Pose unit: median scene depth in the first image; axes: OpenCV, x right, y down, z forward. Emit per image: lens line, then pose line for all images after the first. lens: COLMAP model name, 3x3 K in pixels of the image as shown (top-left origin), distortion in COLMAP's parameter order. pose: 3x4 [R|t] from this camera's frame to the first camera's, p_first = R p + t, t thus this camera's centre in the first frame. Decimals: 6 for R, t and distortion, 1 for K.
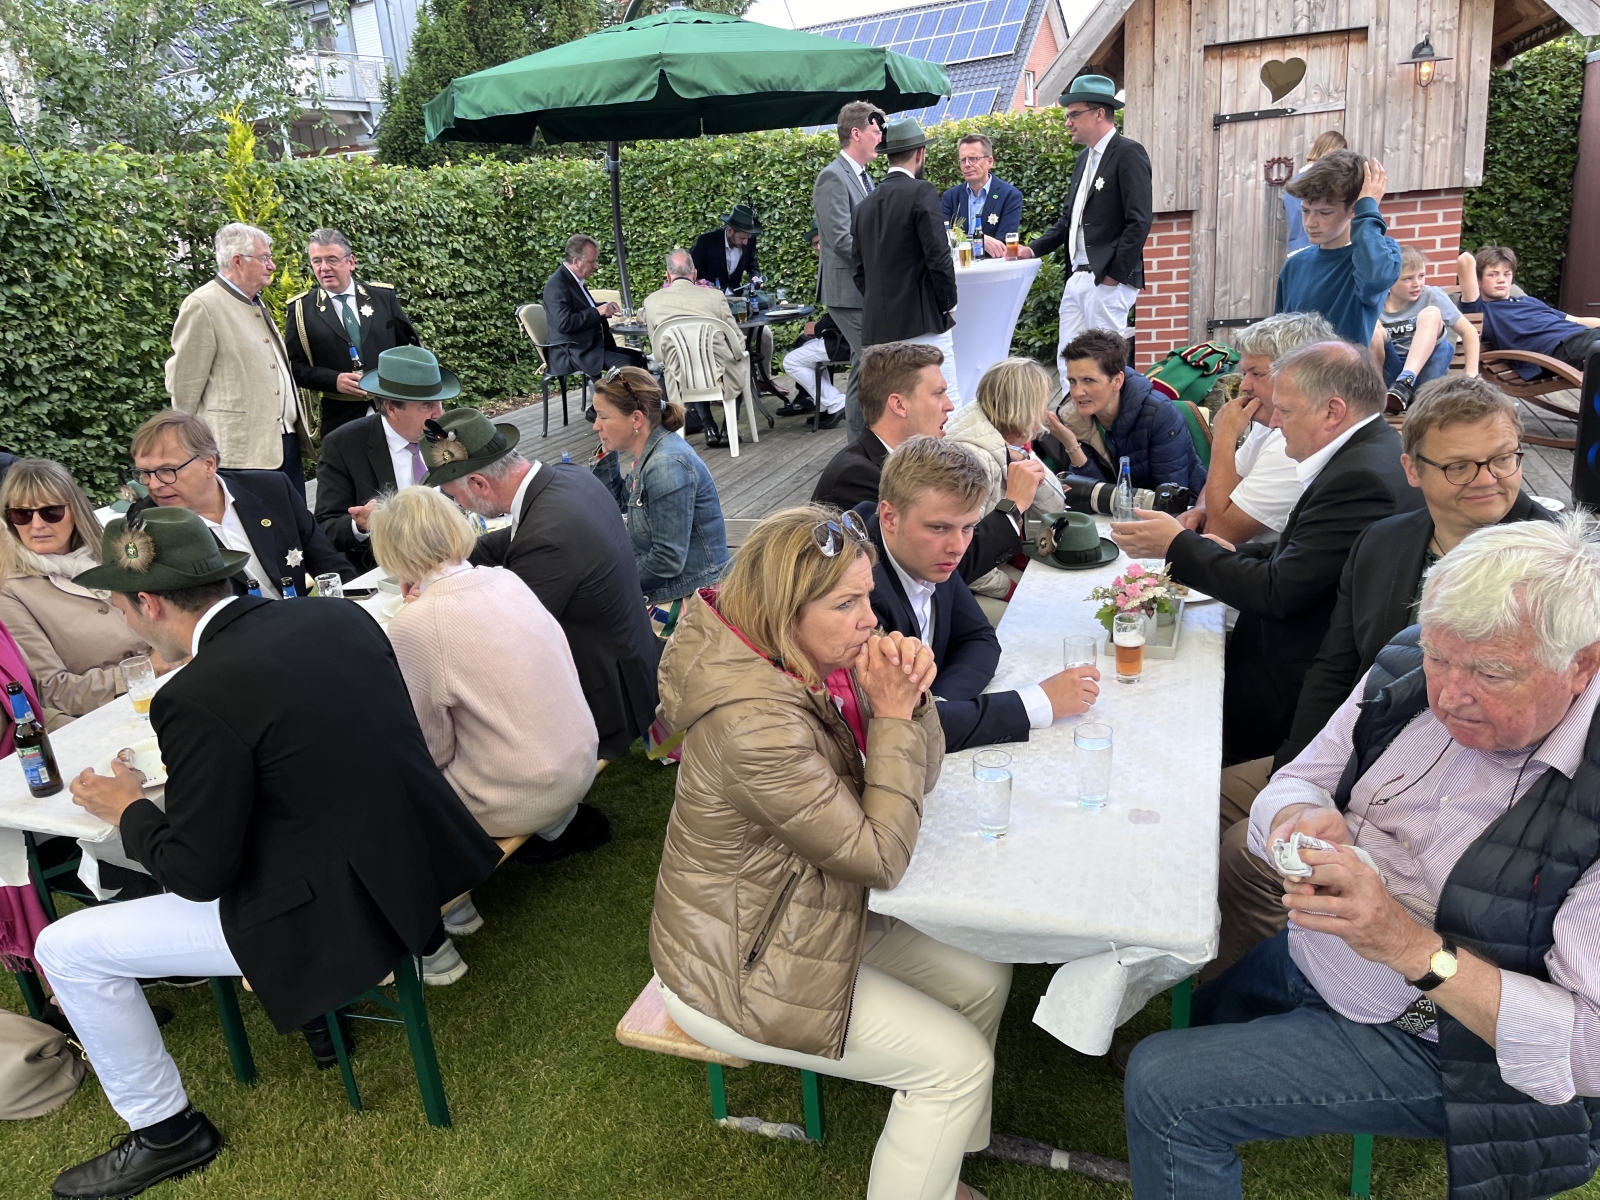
lens RADIAL K [[1220.8, 0, 814.5], [0, 1220.8, 598.9], [0, 0, 1]] dist [0.063766, -0.101977]
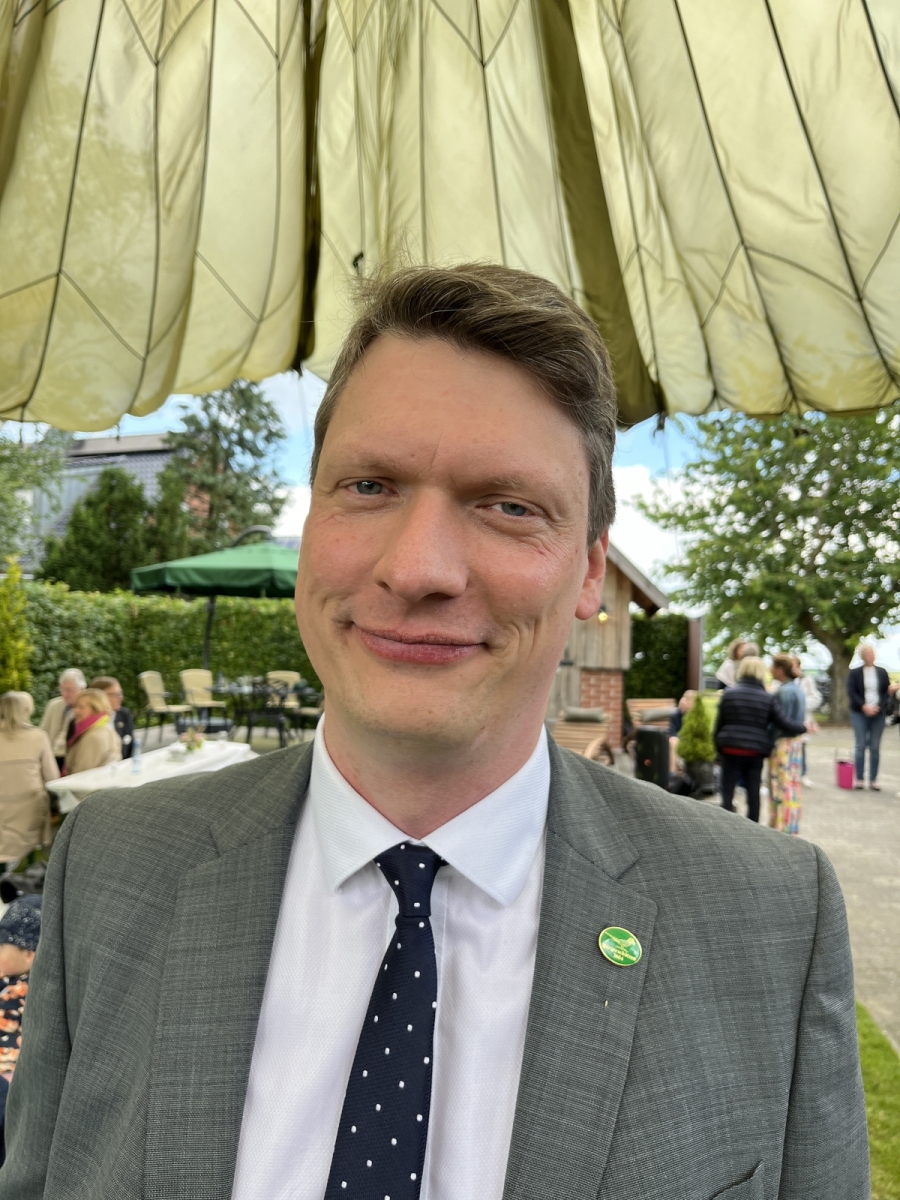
lens RADIAL K [[915.6, 0, 449.4], [0, 915.6, 596.2], [0, 0, 1]] dist [0.063766, -0.101977]
pose [[0.977193, 0.128094, 0.169370, -0.062630], [-0.057469, 0.927342, -0.369775, 0.158874], [-0.204430, 0.351608, 0.913554, -0.445367]]
